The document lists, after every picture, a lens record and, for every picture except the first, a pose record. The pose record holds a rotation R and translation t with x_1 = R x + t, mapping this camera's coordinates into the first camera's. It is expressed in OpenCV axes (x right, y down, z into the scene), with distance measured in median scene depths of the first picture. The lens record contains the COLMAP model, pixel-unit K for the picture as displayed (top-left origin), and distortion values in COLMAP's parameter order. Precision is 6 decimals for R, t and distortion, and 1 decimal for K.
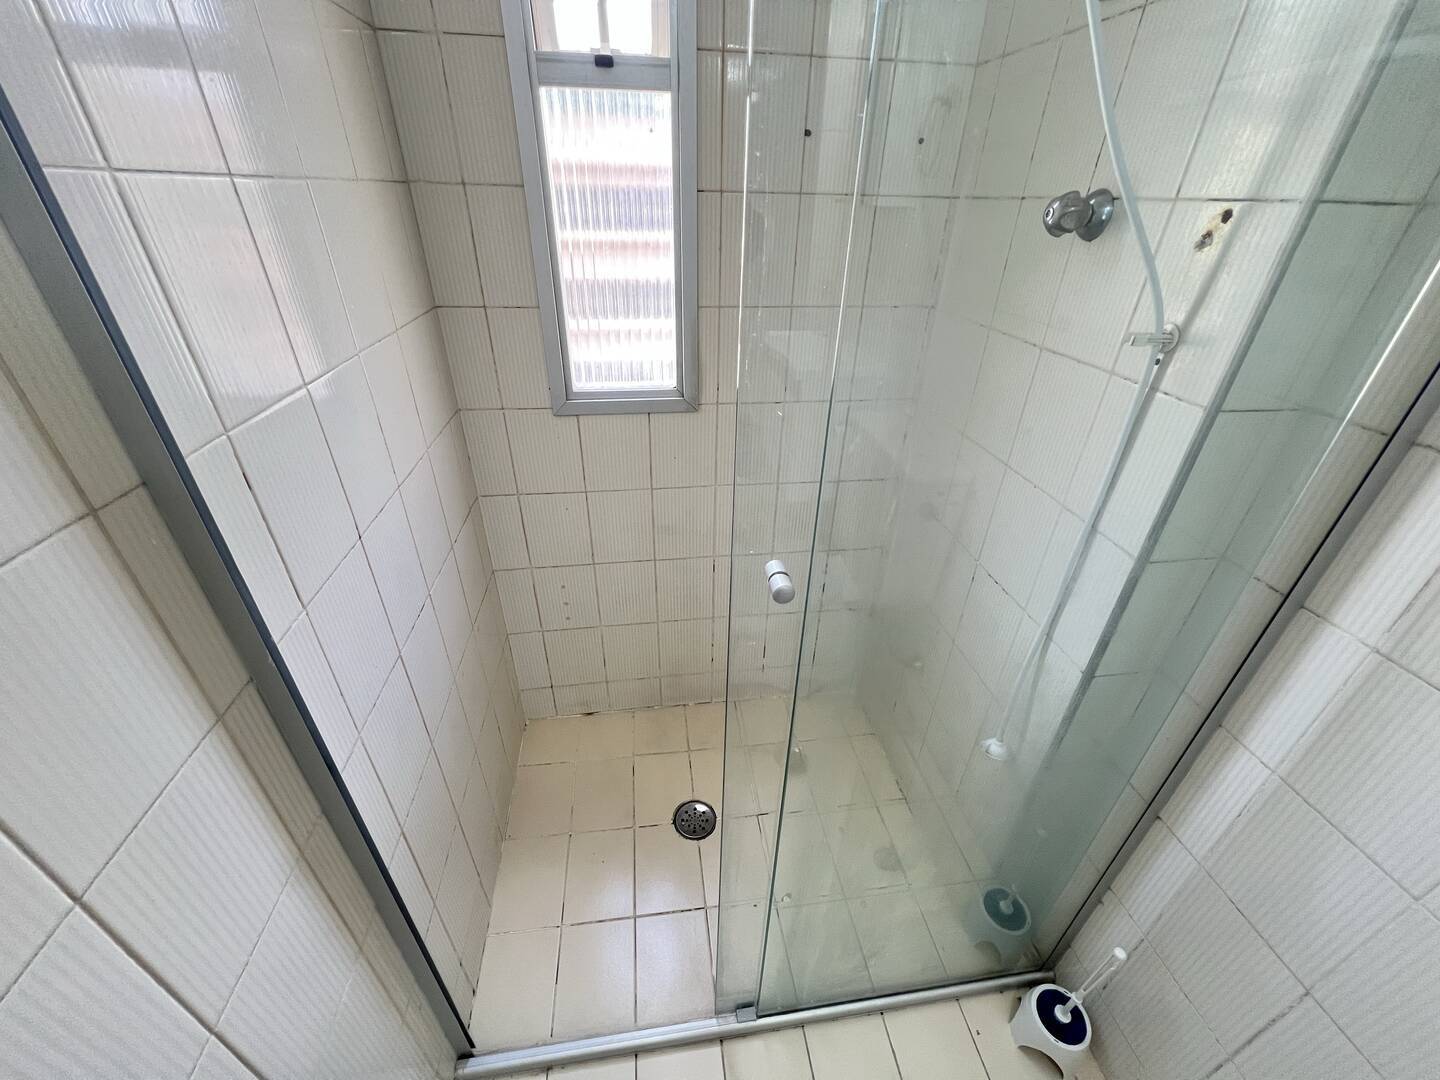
lens RADIAL K [[575.2, 0, 720.9], [0, 575.2, 539.7], [0, 0, 1]] dist [-0.002576, 0.000572]
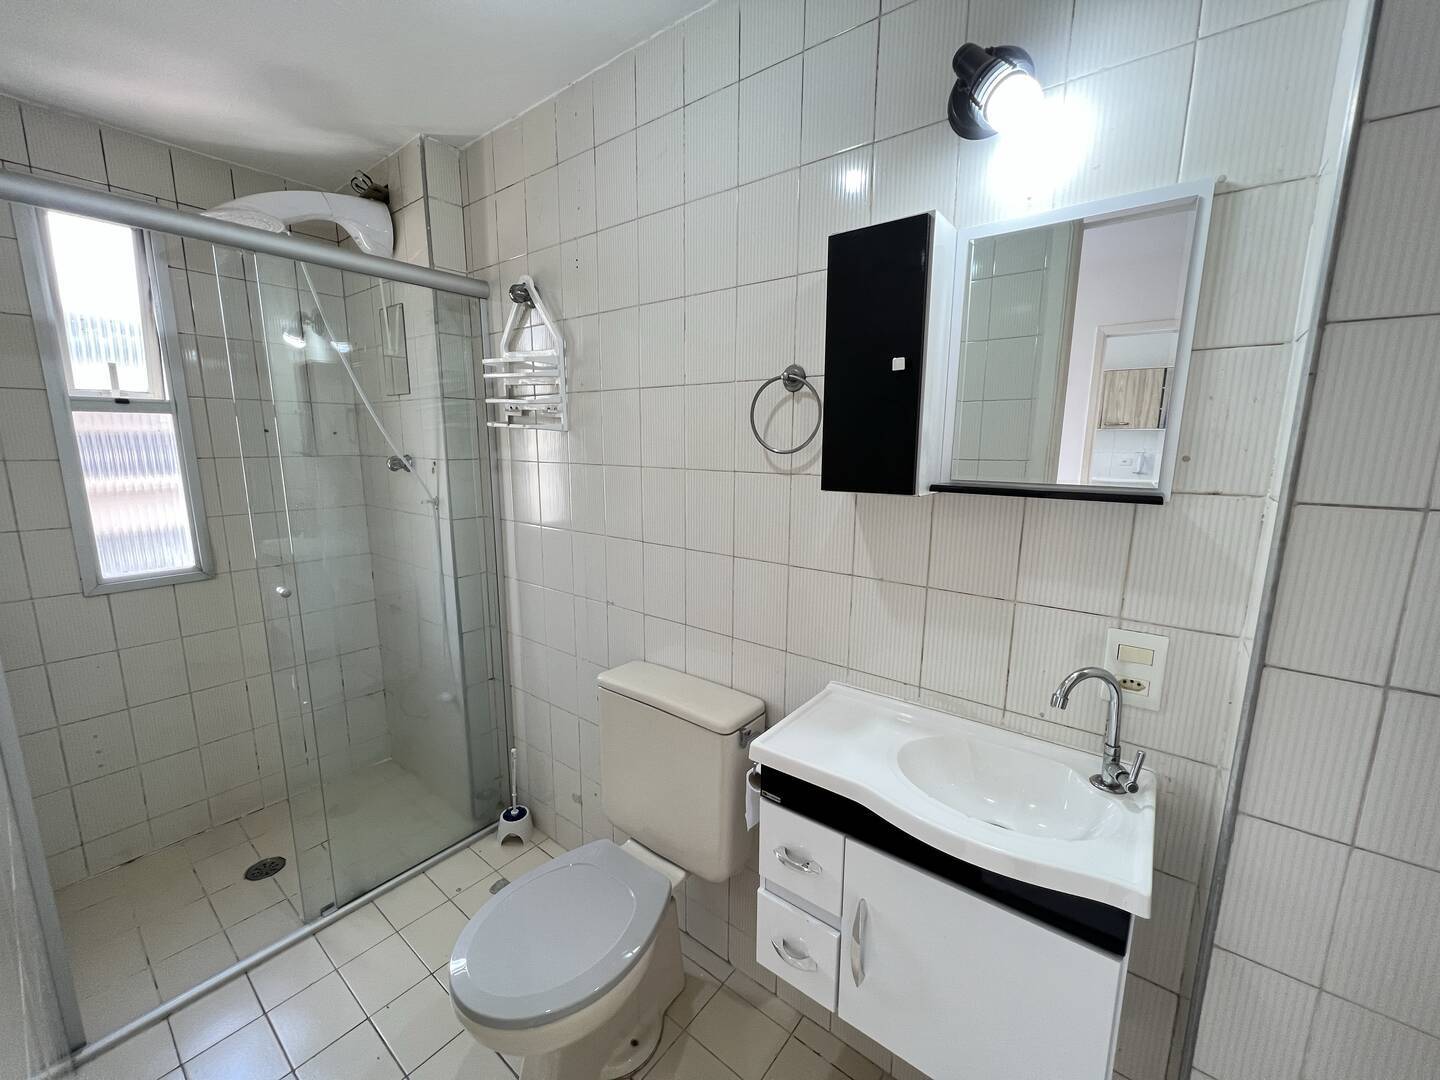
lens RADIAL K [[575.2, 0, 722.3], [0, 575.2, 541.1], [0, 0, 1]] dist [-0.002576, 0.000572]
pose [[0.720383, -0.136671, 0.679977, -0.110448], [0.363505, 0.909355, -0.202331, 0.587956], [-0.590688, 0.392931, 0.704765, -1.128084]]
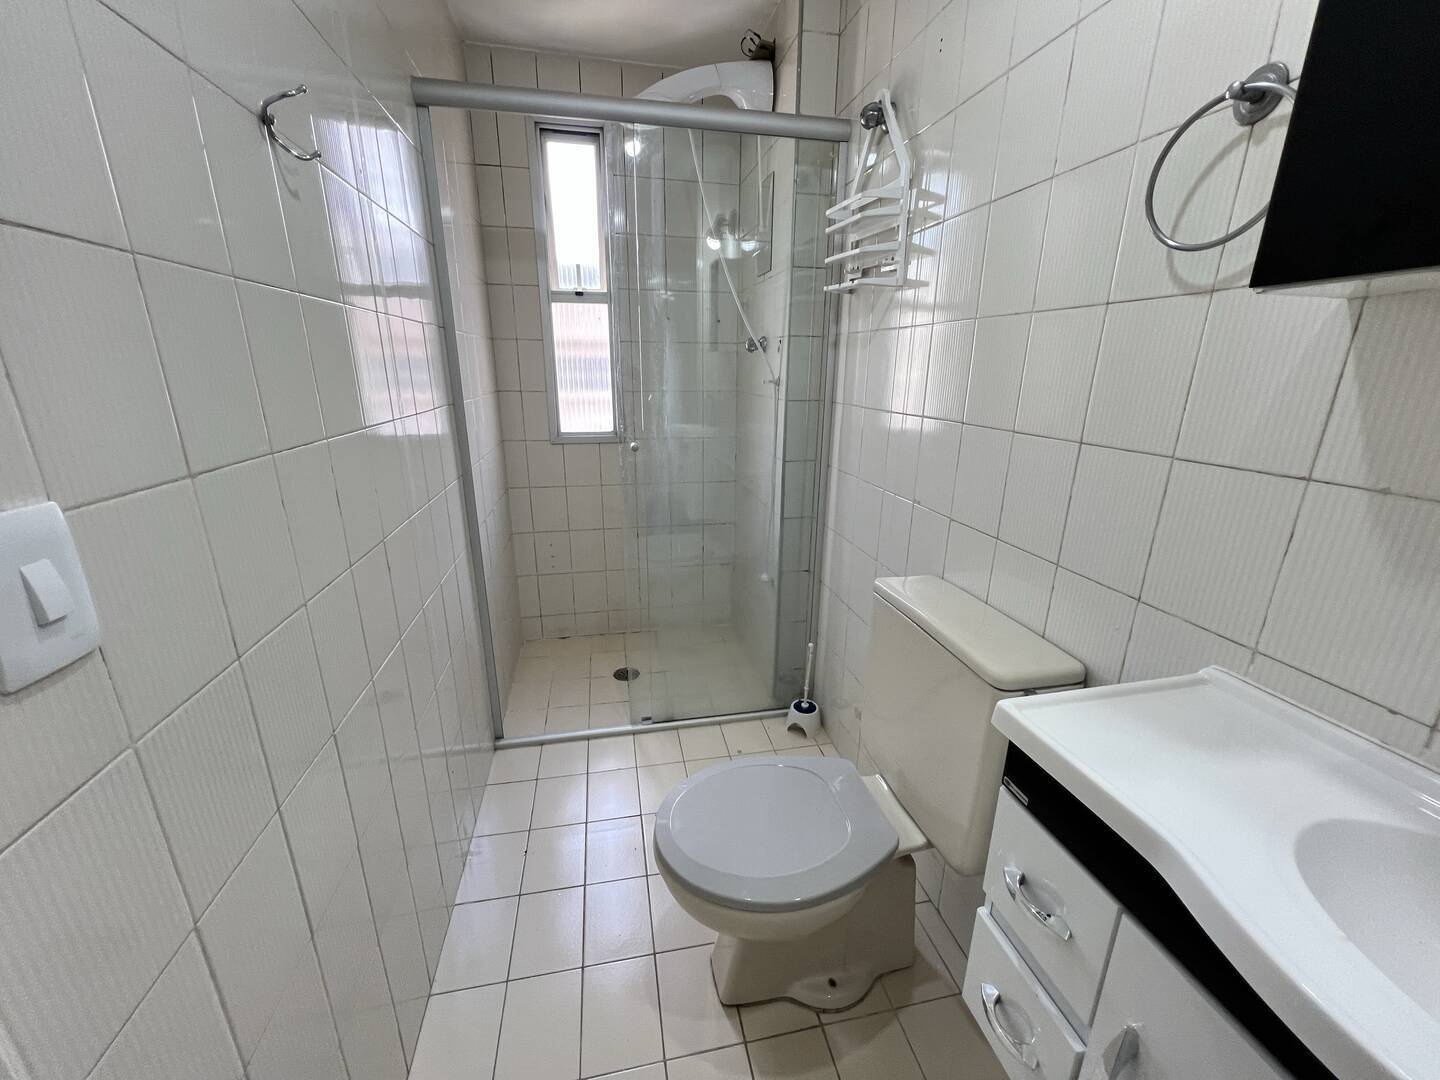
lens RADIAL K [[575.2, 0, 721.5], [0, 575.2, 541.9], [0, 0, 1]] dist [-0.002576, 0.000572]
pose [[0.997710, -0.031452, 0.059886, 0.188580], [0.044804, 0.970545, -0.236719, 0.681118], [-0.050676, 0.238860, 0.969731, -0.981289]]
